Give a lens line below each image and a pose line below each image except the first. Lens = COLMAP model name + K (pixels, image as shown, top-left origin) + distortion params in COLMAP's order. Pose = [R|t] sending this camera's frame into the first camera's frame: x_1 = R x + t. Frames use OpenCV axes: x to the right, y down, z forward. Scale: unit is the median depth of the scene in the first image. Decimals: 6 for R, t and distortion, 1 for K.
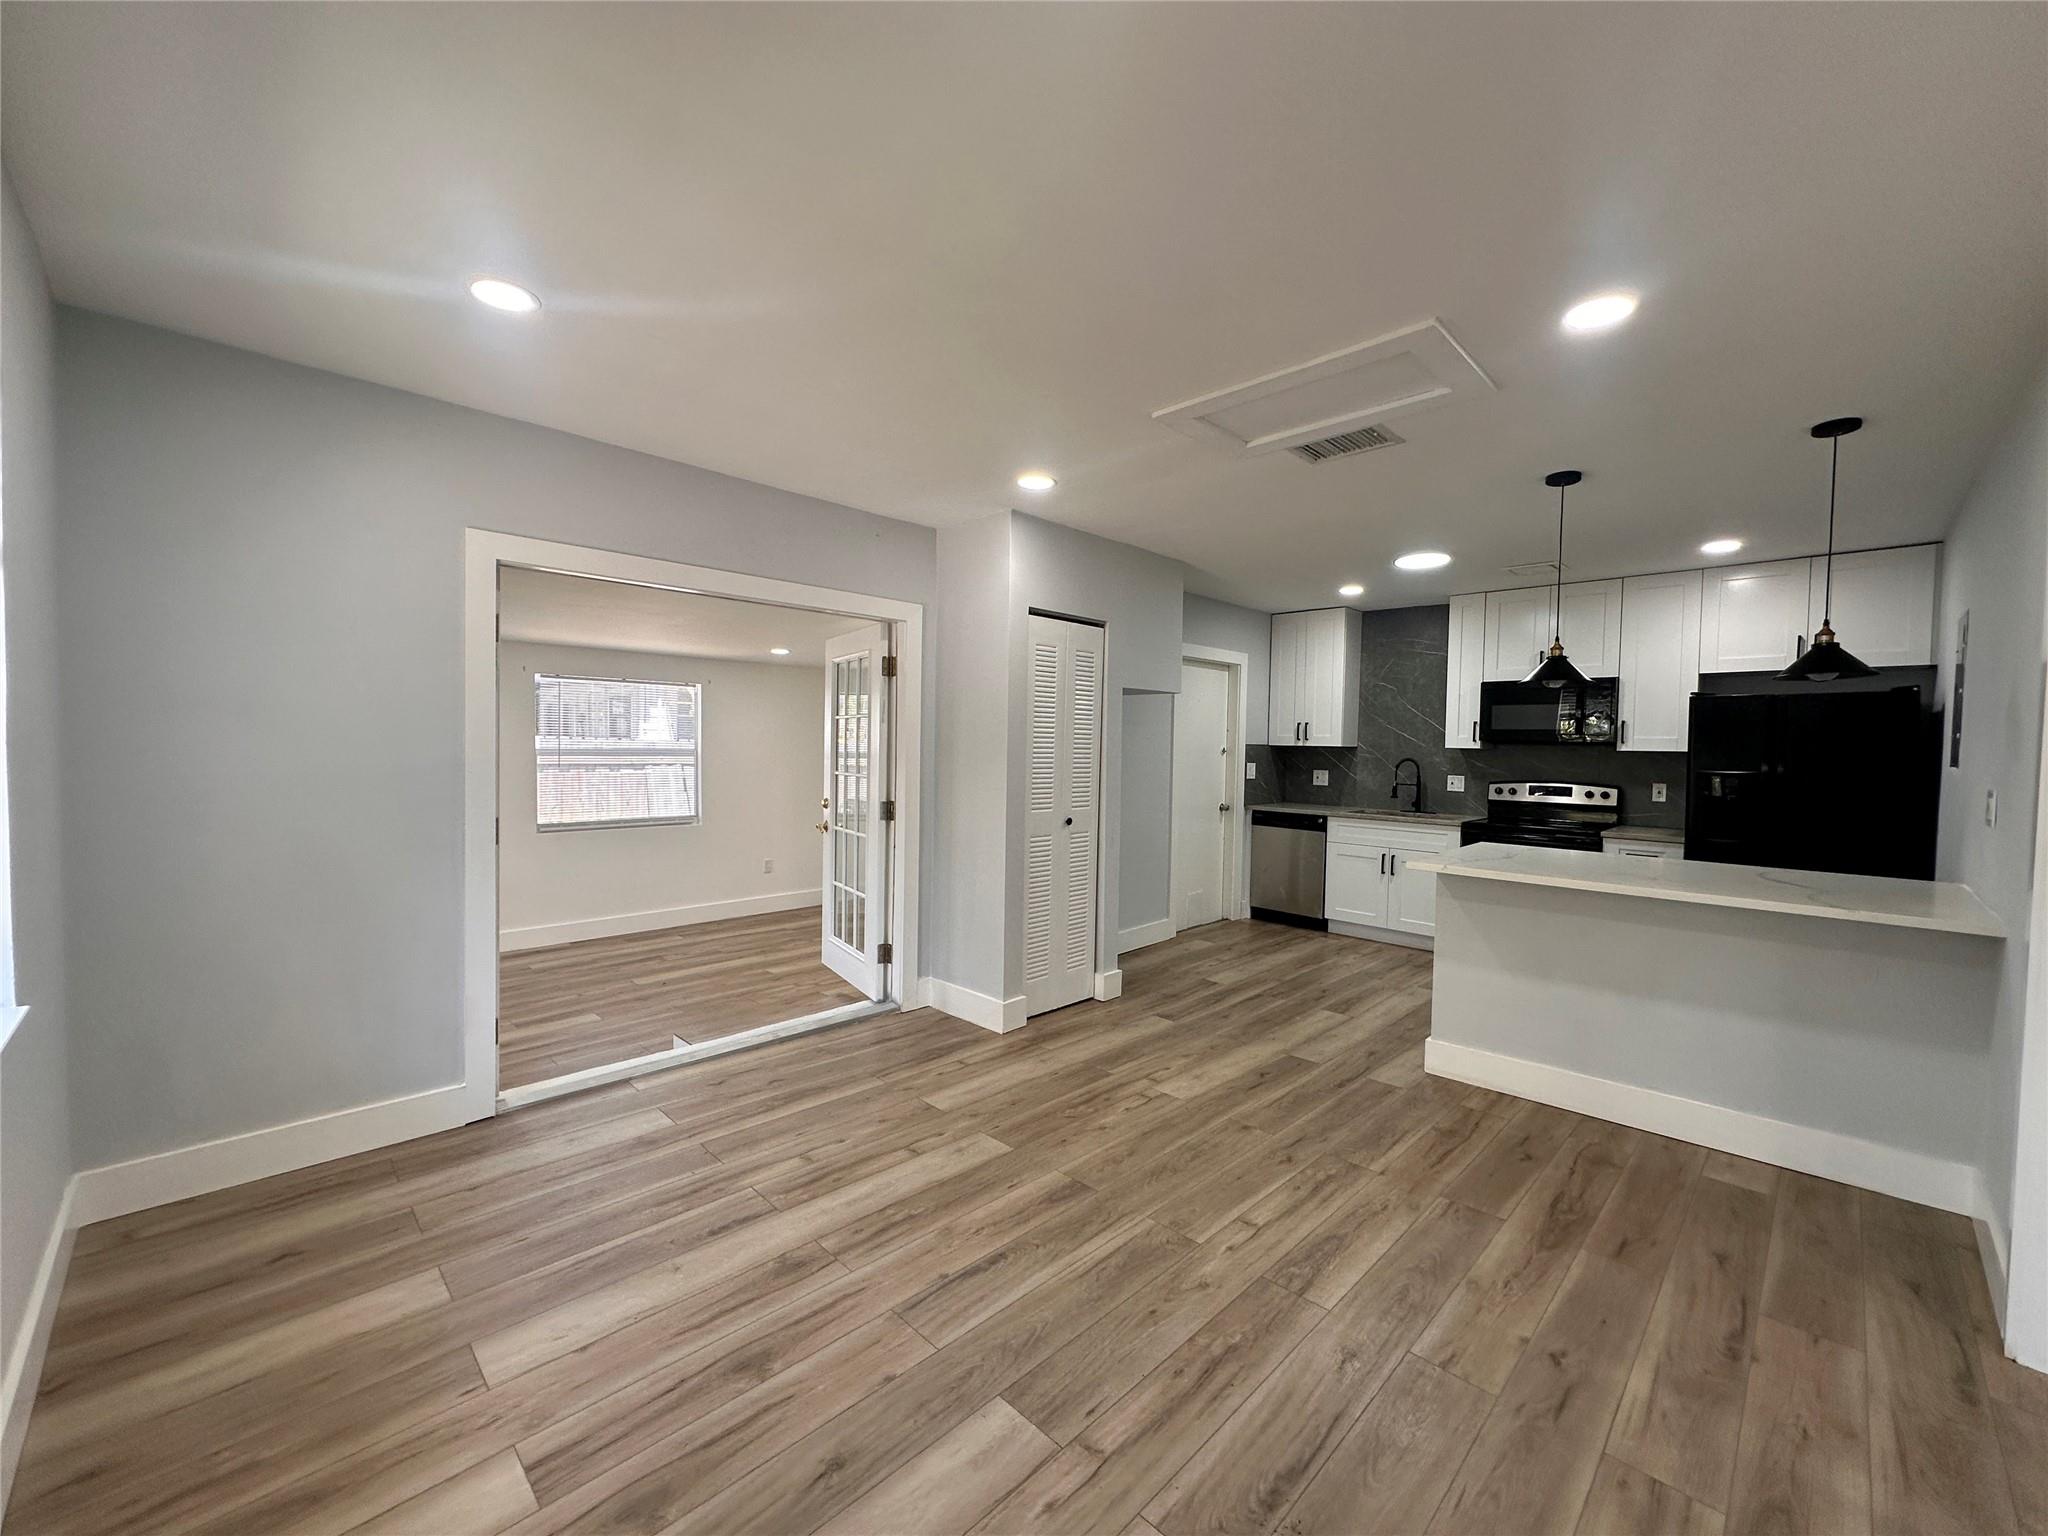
lens RADIAL K [[823.3, 0, 1012.2], [0, 823.3, 771.7], [0, 0, 1]] dist [-0.000057, 0.000482]
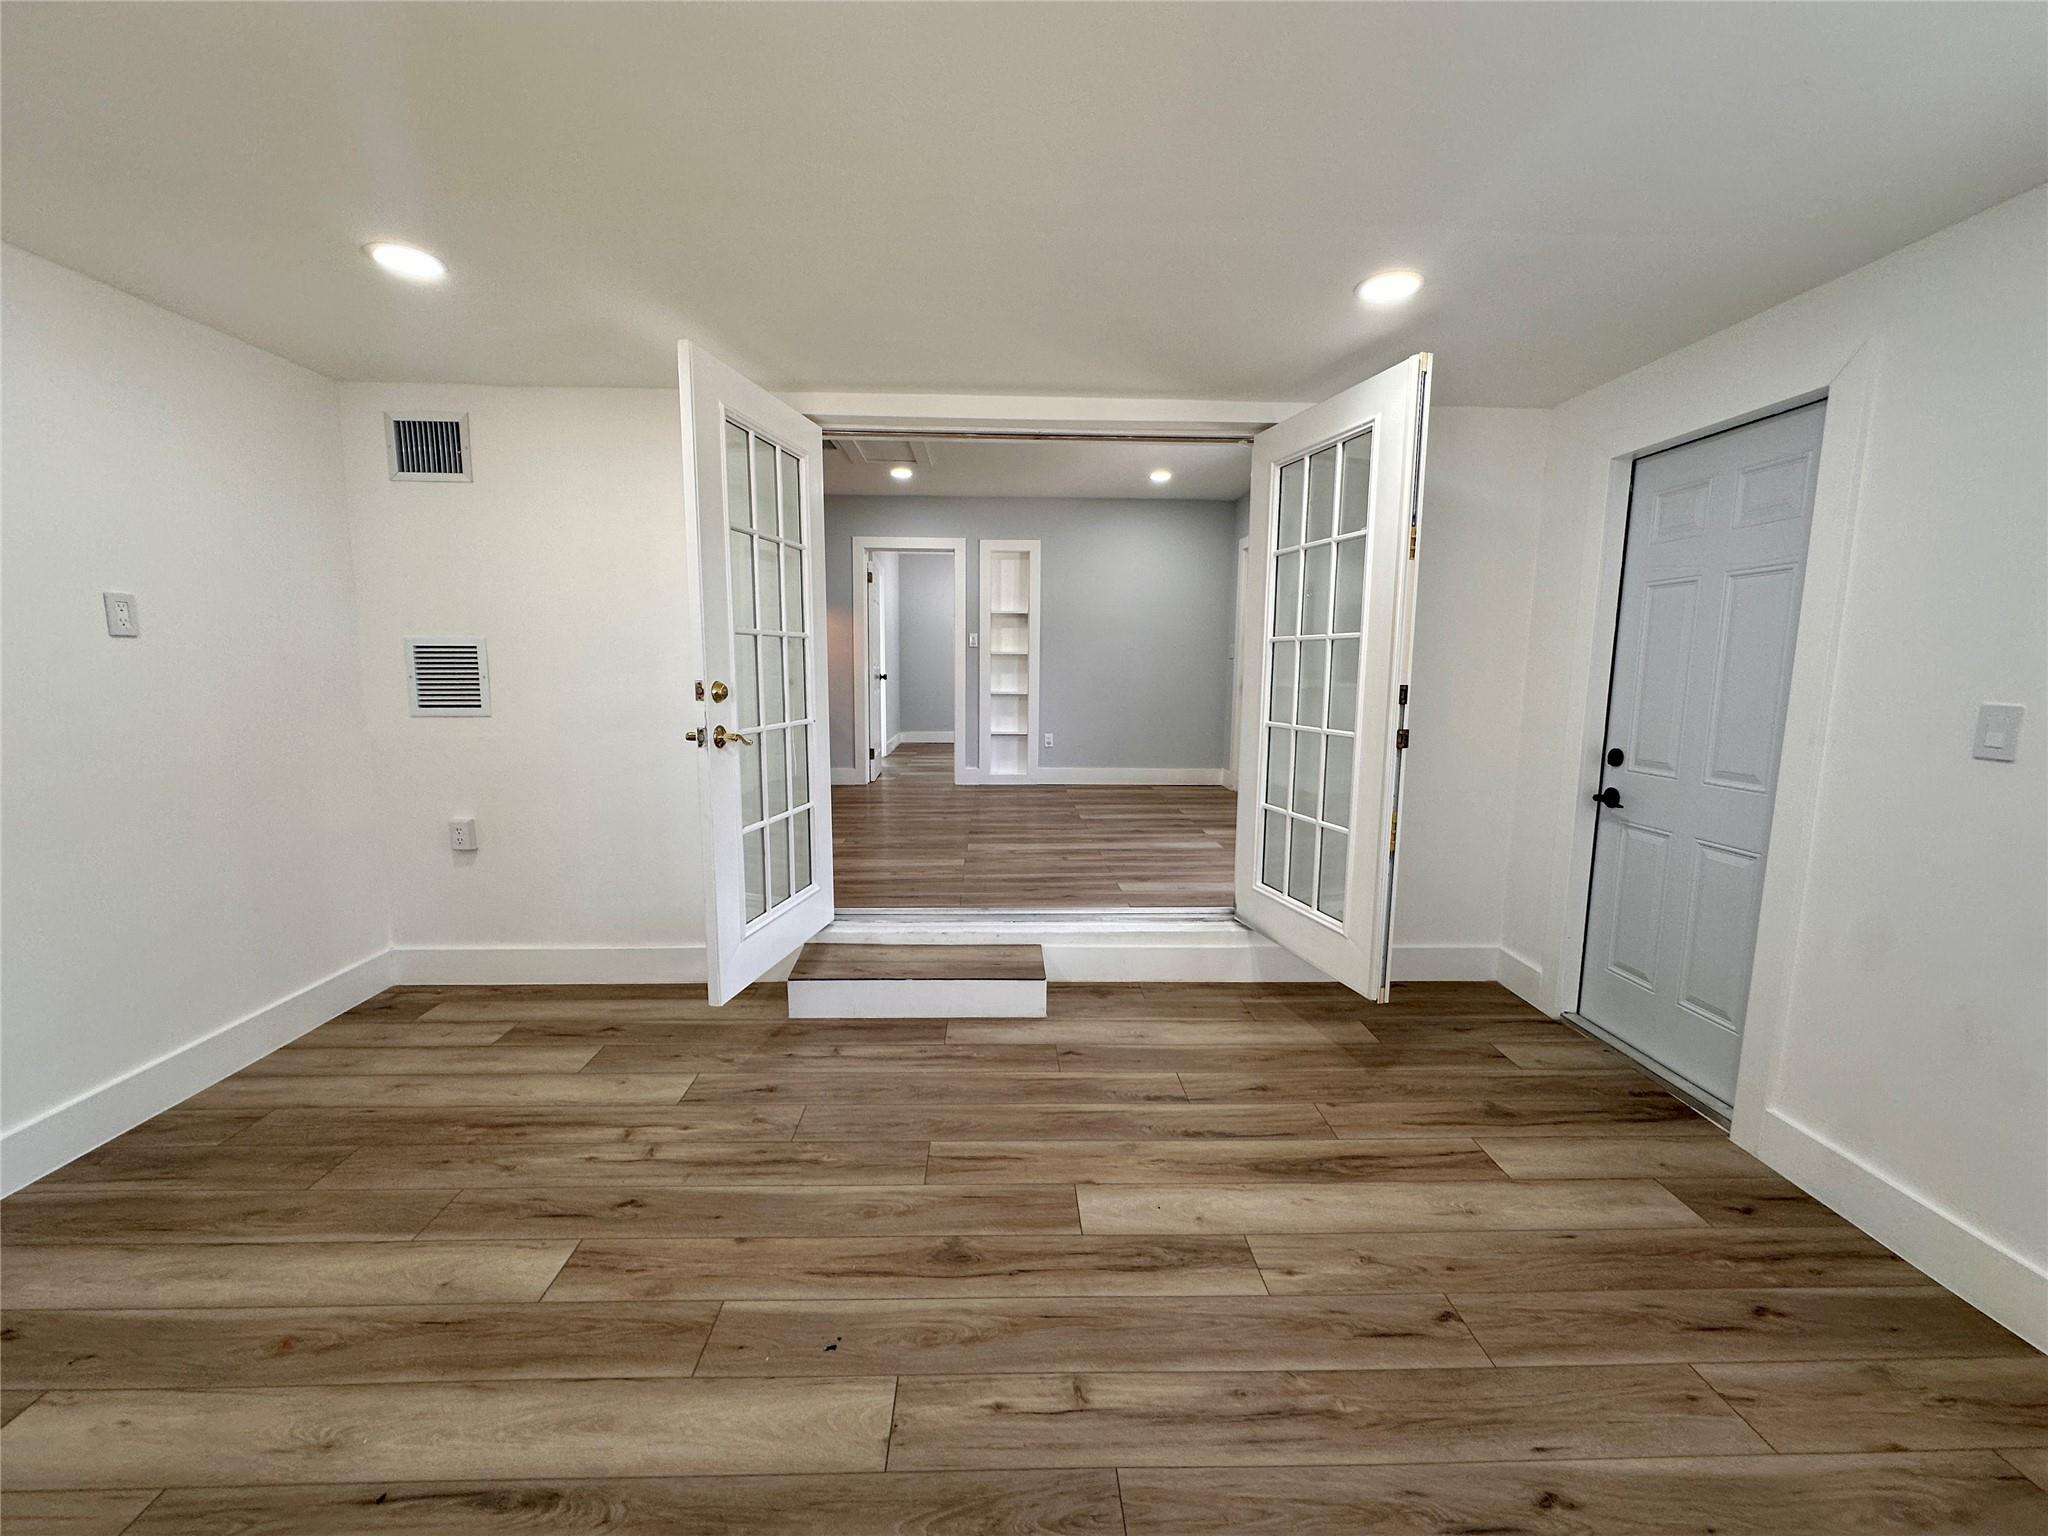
lens RADIAL K [[823.3, 0, 1020.9], [0, 823.3, 769.5], [0, 0, 1]] dist [-0.000057, 0.000482]
pose [[-0.738807, -0.110812, 0.664744, -0.782357], [0.002654, 0.985903, 0.167299, -0.000230], [-0.673911, 0.125366, -0.728098, 1.379884]]
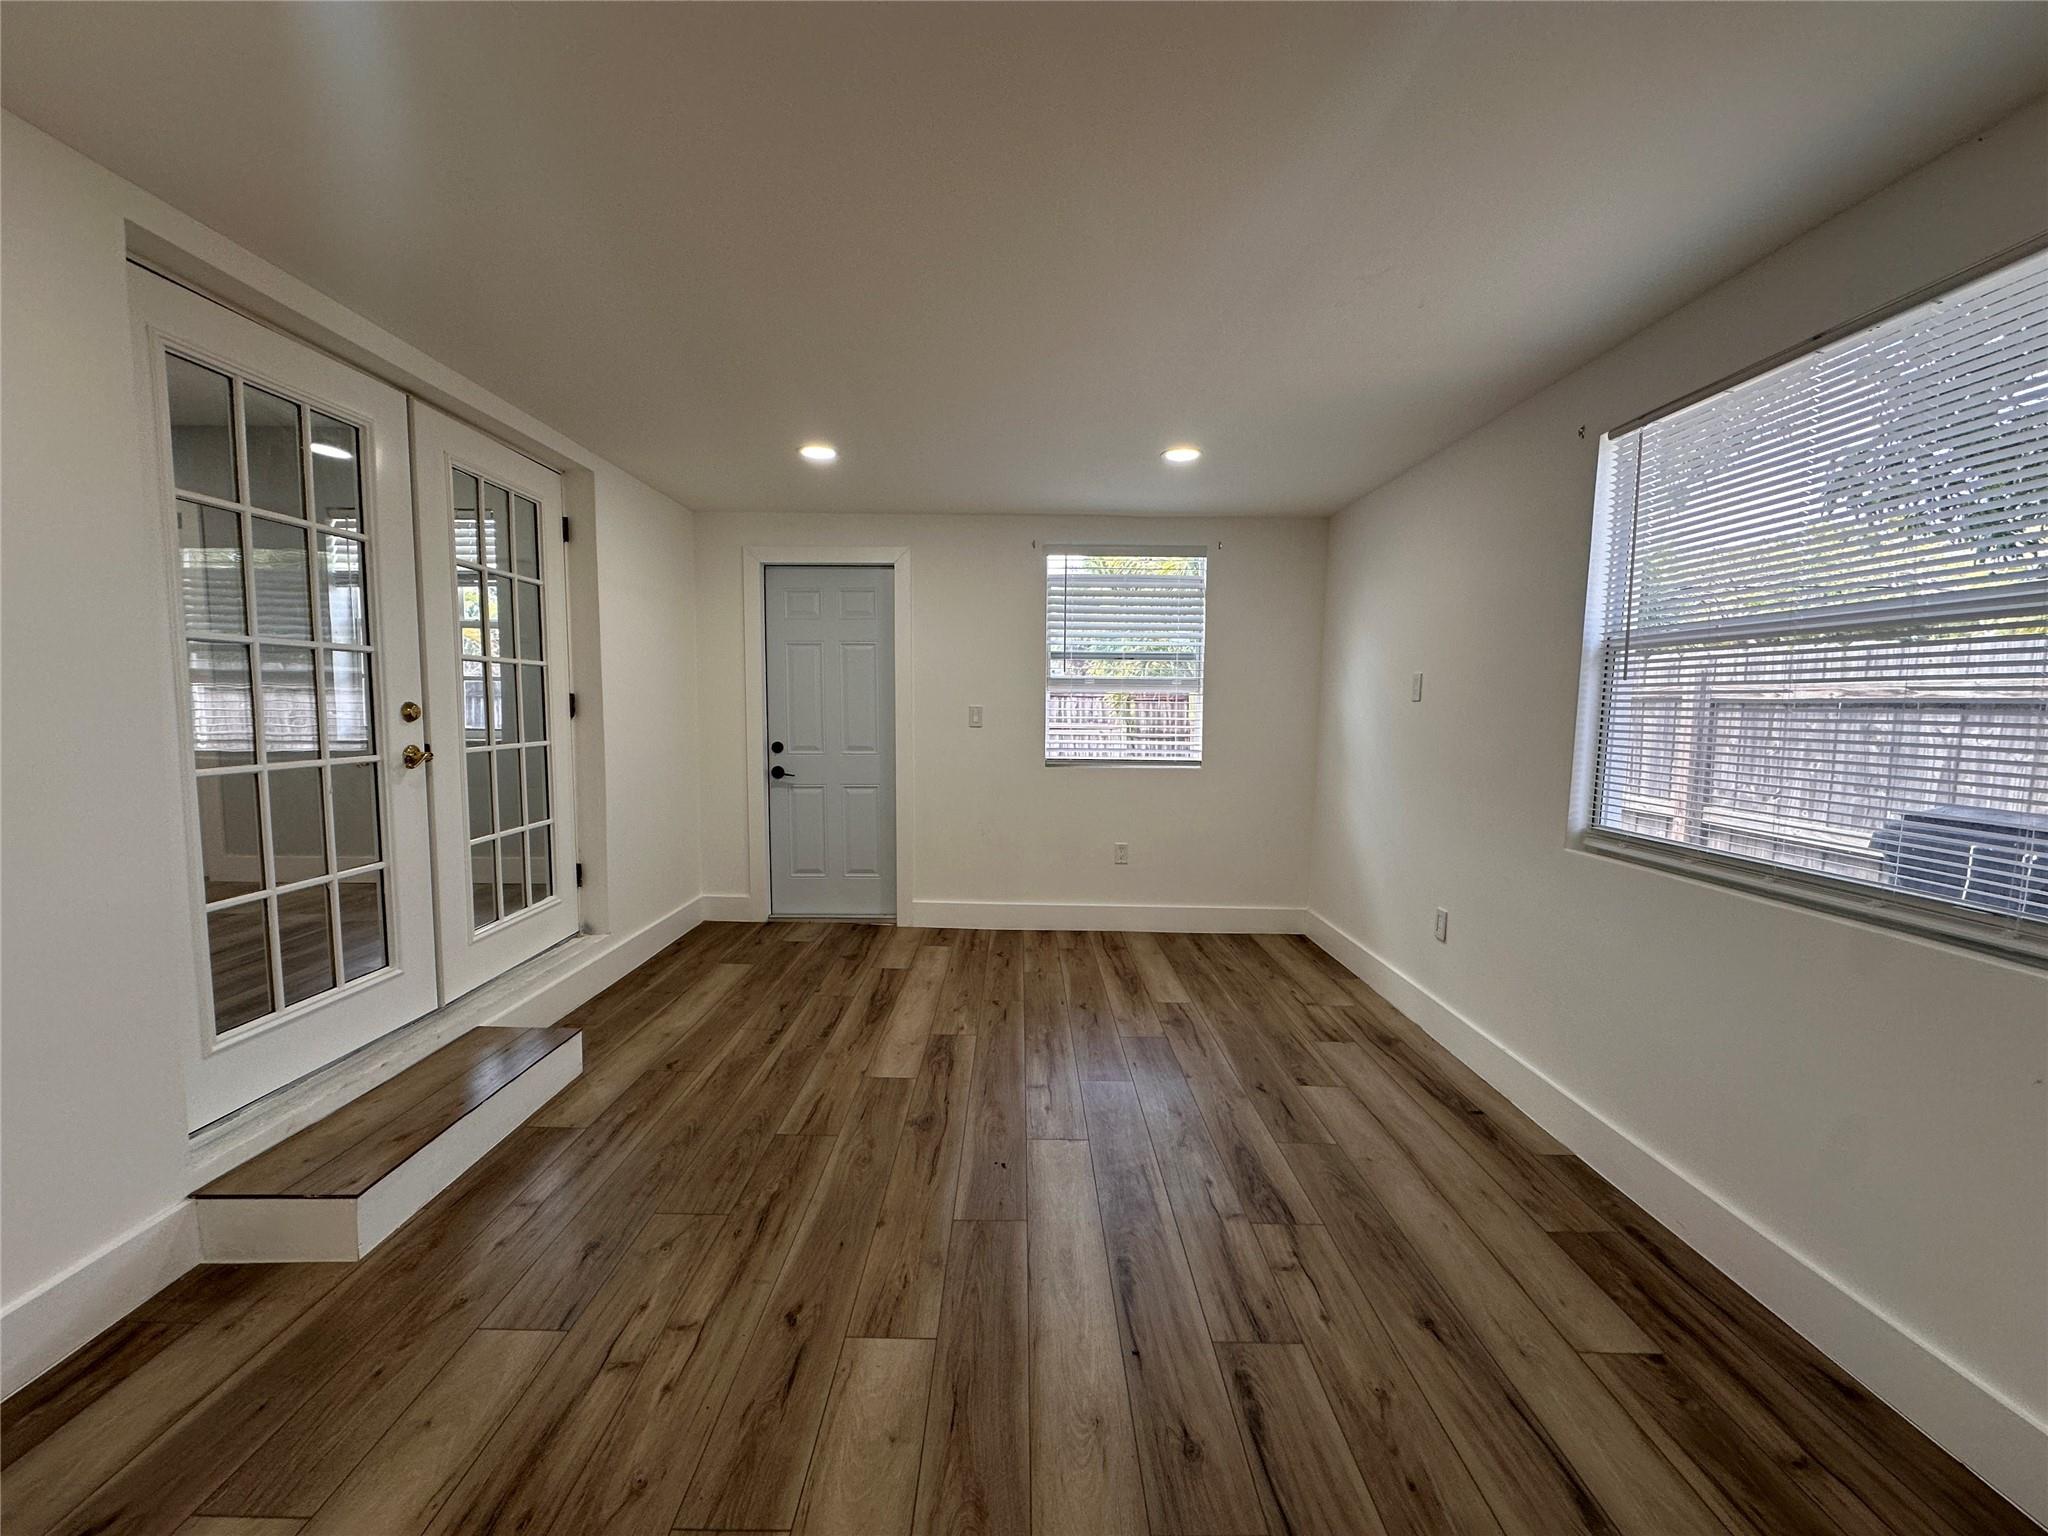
lens RADIAL K [[823.3, 0, 1039.2], [0, 823.3, 730.2], [0, 0, 1]] dist [-0.000057, 0.000482]
pose [[-0.680790, 0.003478, -0.732471, -0.149021], [-0.045813, 0.997829, 0.047318, 0.013628], [0.731045, 0.065771, -0.679152, 1.551627]]
